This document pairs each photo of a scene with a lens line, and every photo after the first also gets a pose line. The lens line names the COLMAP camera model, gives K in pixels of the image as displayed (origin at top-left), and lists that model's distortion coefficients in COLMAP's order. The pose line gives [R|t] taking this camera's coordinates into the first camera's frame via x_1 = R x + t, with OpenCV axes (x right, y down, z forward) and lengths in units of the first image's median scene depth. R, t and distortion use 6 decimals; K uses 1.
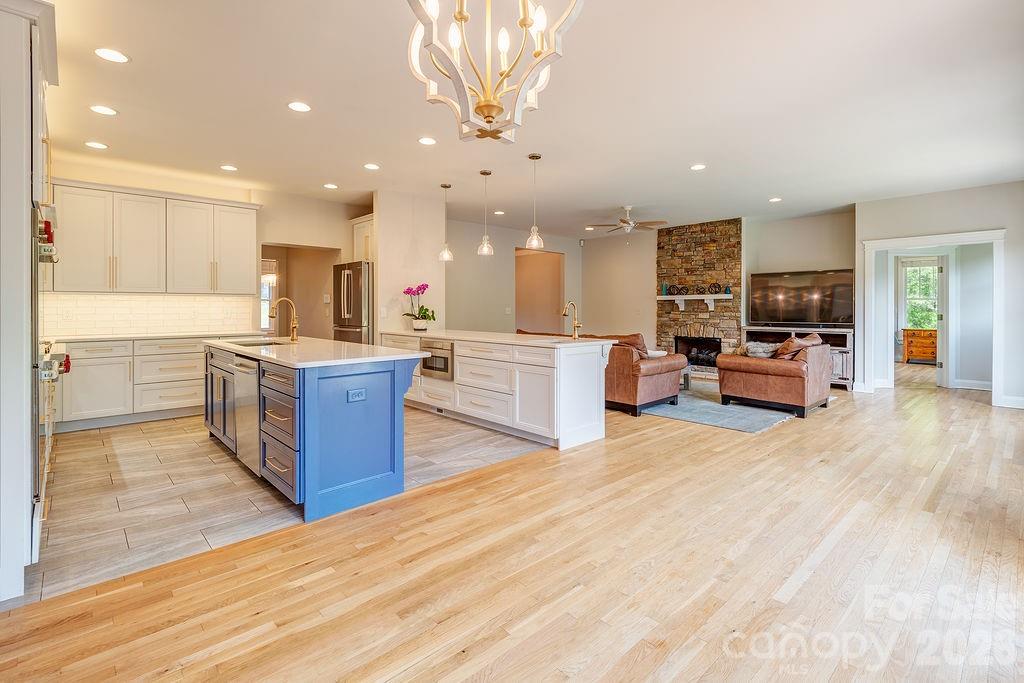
lens RADIAL K [[478.4, 0, 517.0], [0, 478.4, 318.1], [0, 0, 1]] dist [0.015711, -0.004100]
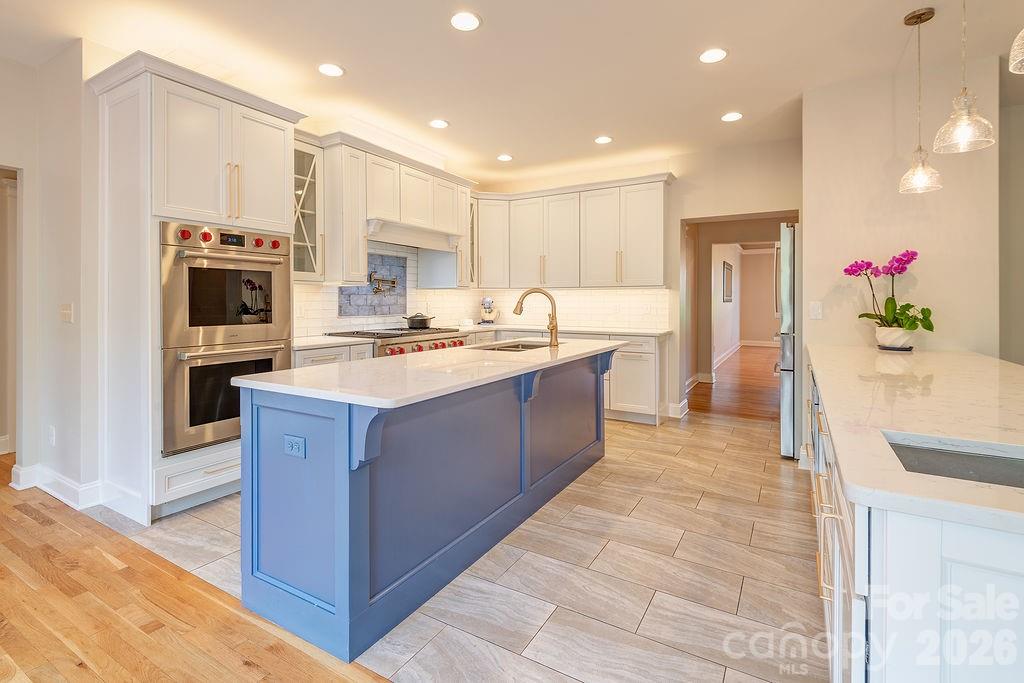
lens RADIAL K [[478.4, 0, 523.3], [0, 478.4, 306.8], [0, 0, 1]] dist [0.015711, -0.004100]
pose [[0.286855, 0.010398, -0.957917, 0.151690], [-0.023044, 0.999727, 0.003951, -0.010453], [0.957697, 0.020941, 0.287017, 0.507679]]
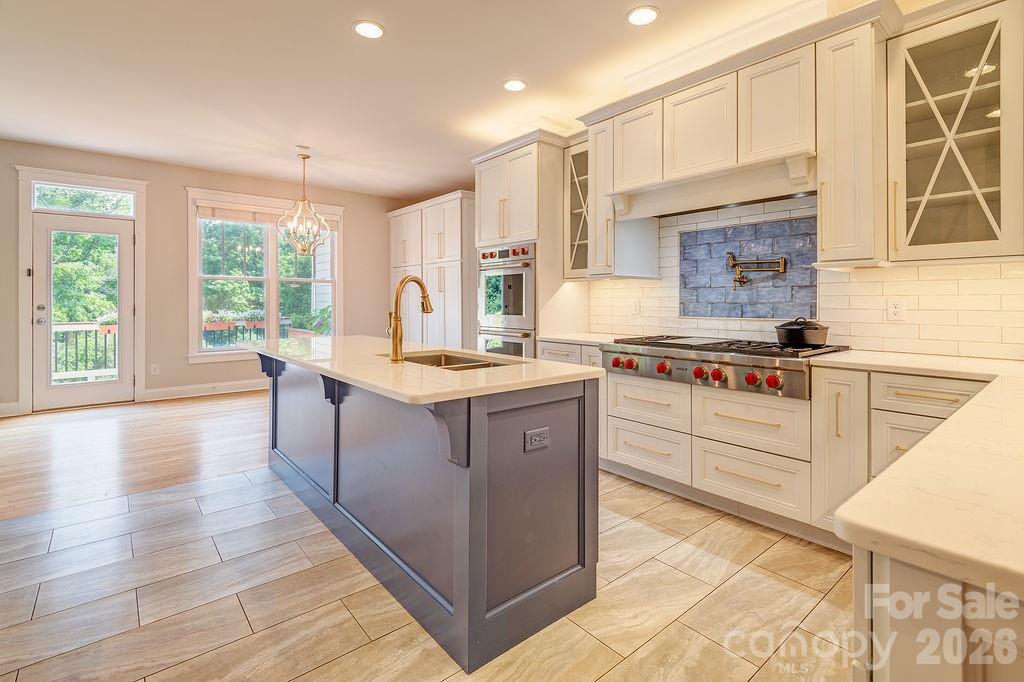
lens RADIAL K [[478.4, 0, 492.2], [0, 478.4, 301.0], [0, 0, 1]] dist [0.015711, -0.004100]
pose [[-0.995819, -0.002785, 0.091303, -0.402548], [-0.001157, 0.999840, 0.017878, -0.014857], [-0.091338, 0.017698, -0.995663, 0.996253]]
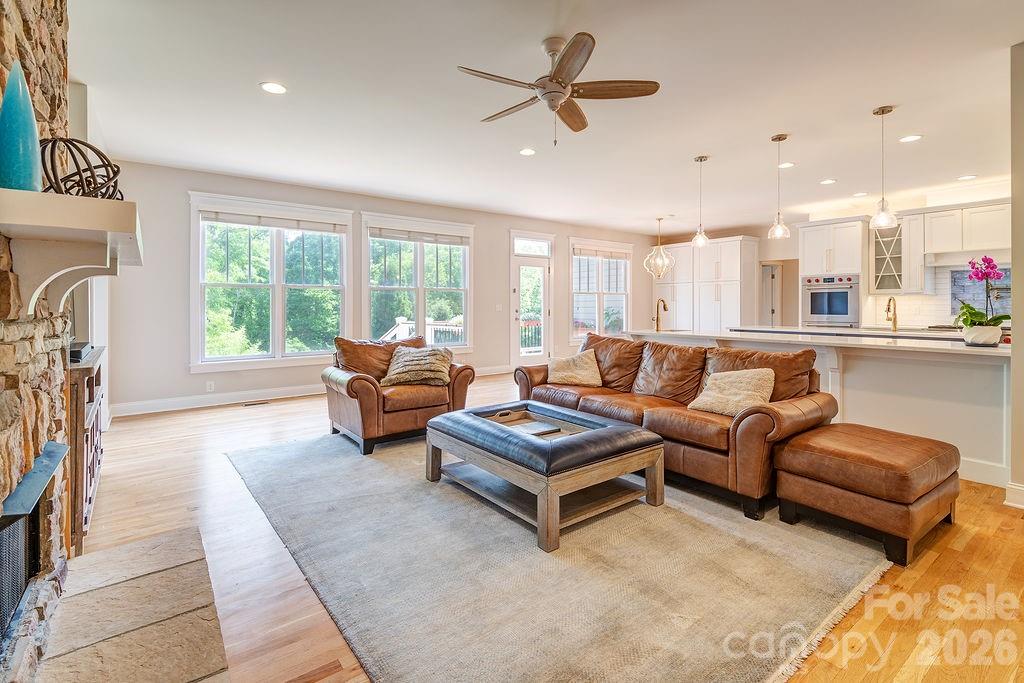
lens RADIAL K [[478.4, 0, 496.7], [0, 478.4, 316.2], [0, 0, 1]] dist [0.015711, -0.004100]
pose [[-0.995676, 0.001571, 0.092876, 0.308537], [0.005197, 0.999233, 0.038812, -0.029324], [-0.092744, 0.039126, -0.994921, 1.570913]]
